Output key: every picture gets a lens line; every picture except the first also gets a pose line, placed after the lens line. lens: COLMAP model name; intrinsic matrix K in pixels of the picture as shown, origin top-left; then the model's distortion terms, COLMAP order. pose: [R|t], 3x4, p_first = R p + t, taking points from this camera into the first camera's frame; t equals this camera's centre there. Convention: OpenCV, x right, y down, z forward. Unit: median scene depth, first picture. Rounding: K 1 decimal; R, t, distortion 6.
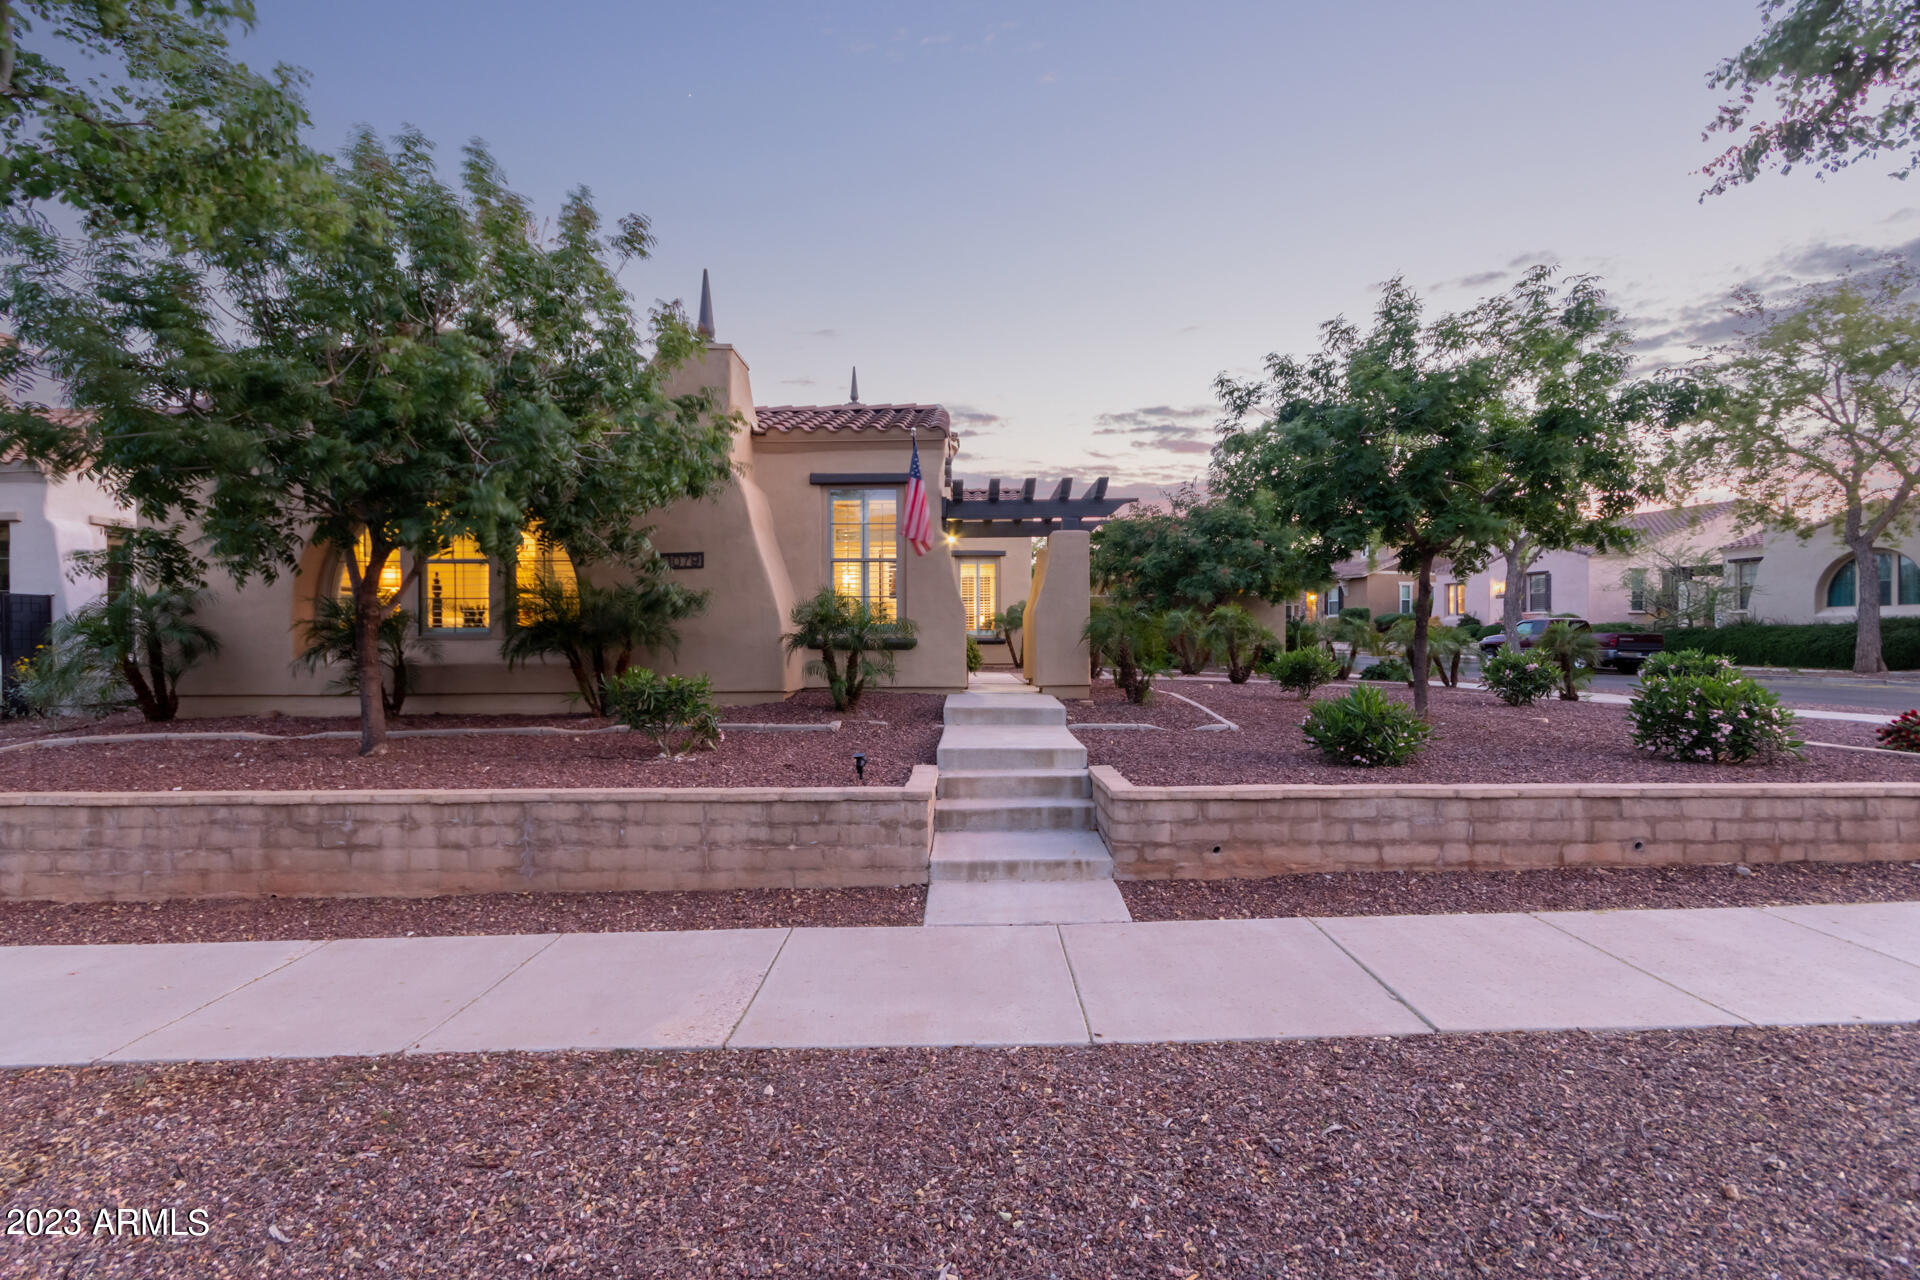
lens RADIAL K [[886.3, 0, 960.0], [0, 886.3, 640.0], [0, 0, 1]] dist [0.000201, 0.000675]
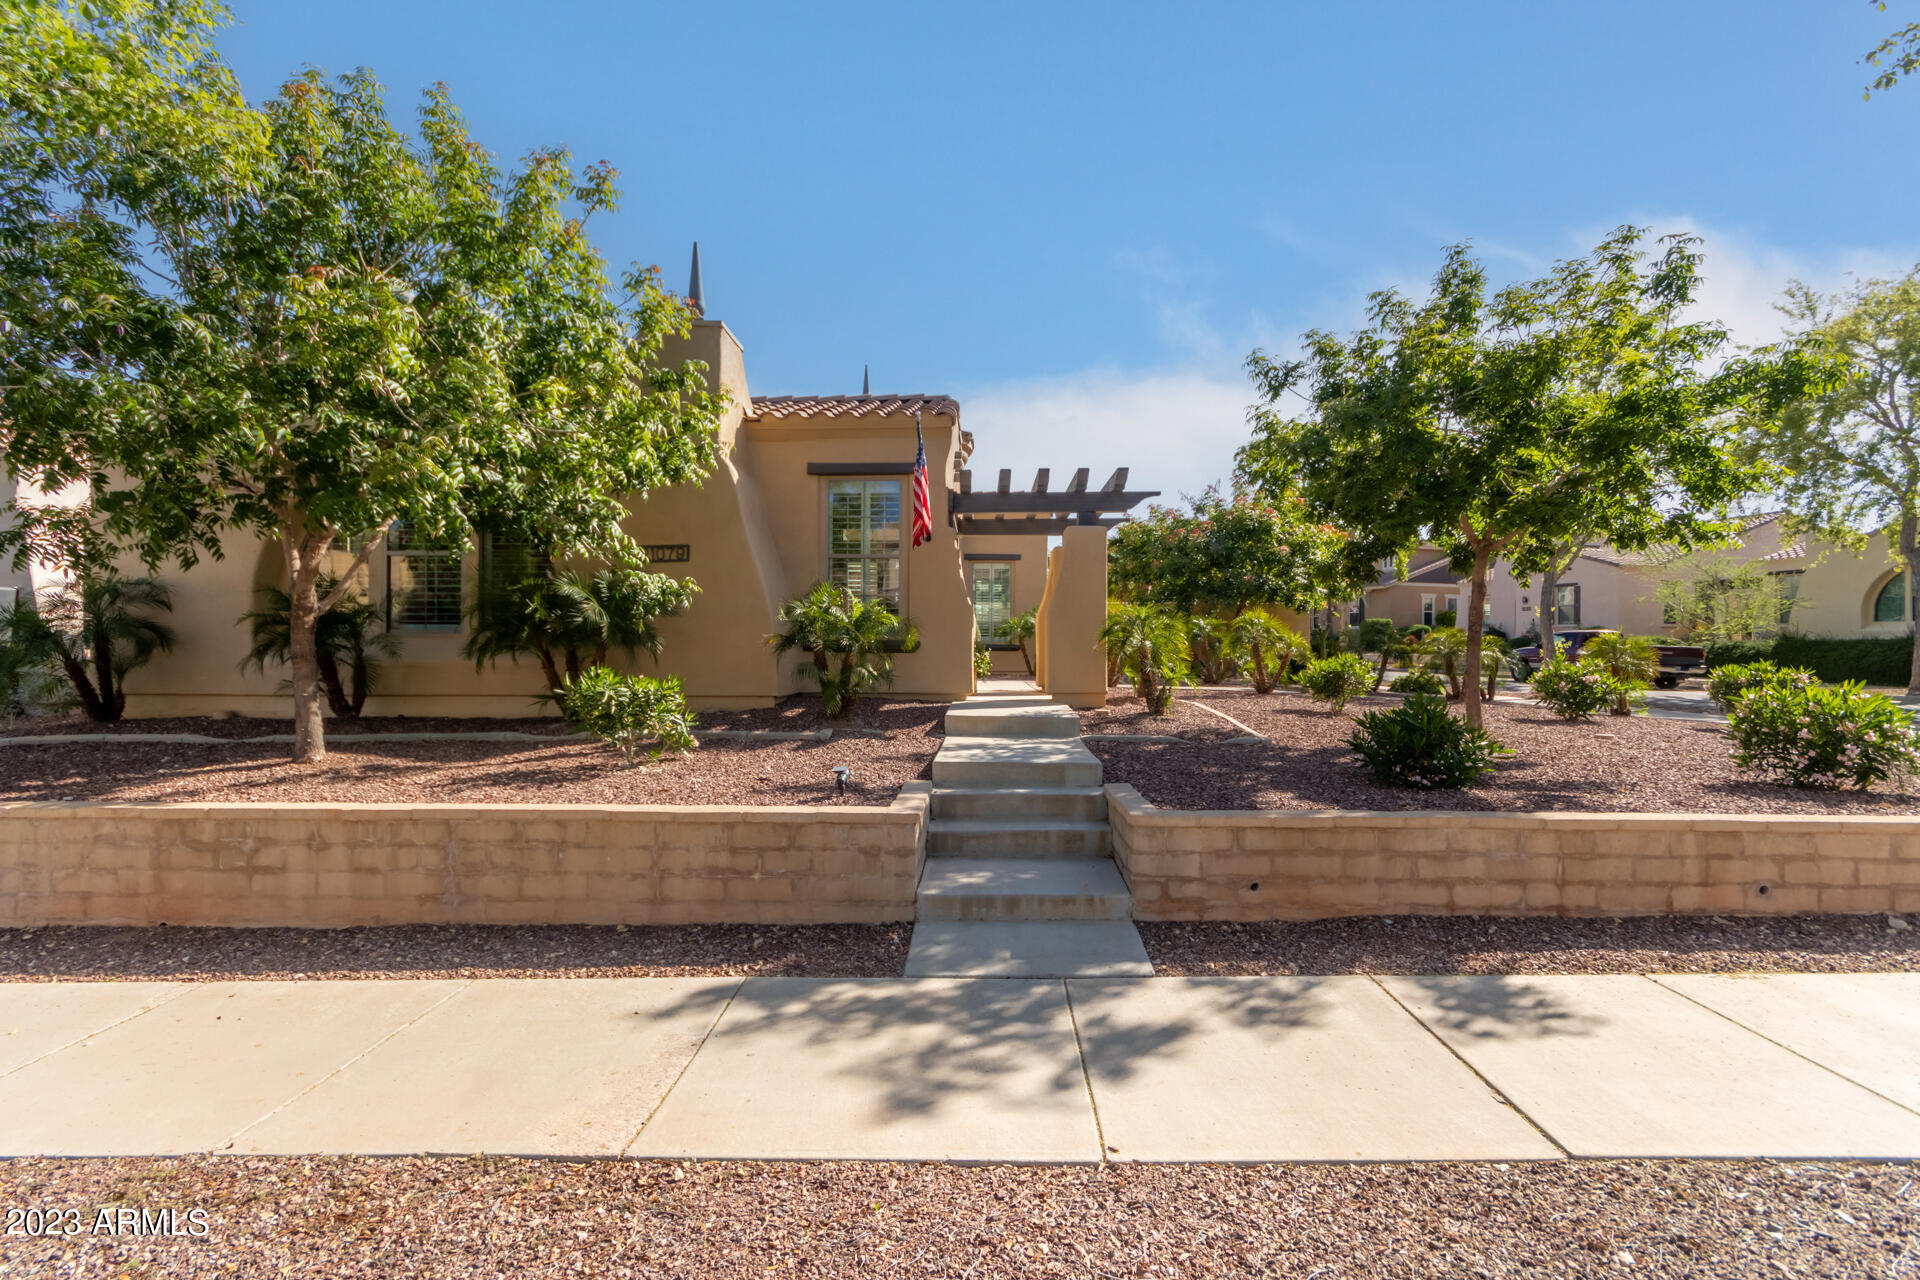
lens RADIAL K [[859.2, 0, 950.8], [0, 859.2, 669.8], [0, 0, 1]] dist [0.002695, -0.000167]
pose [[0.999405, 0.009056, -0.033286, 0.017981], [-0.008276, 0.999689, 0.023511, 0.008747], [0.033489, -0.023221, 0.999169, 0.128383]]
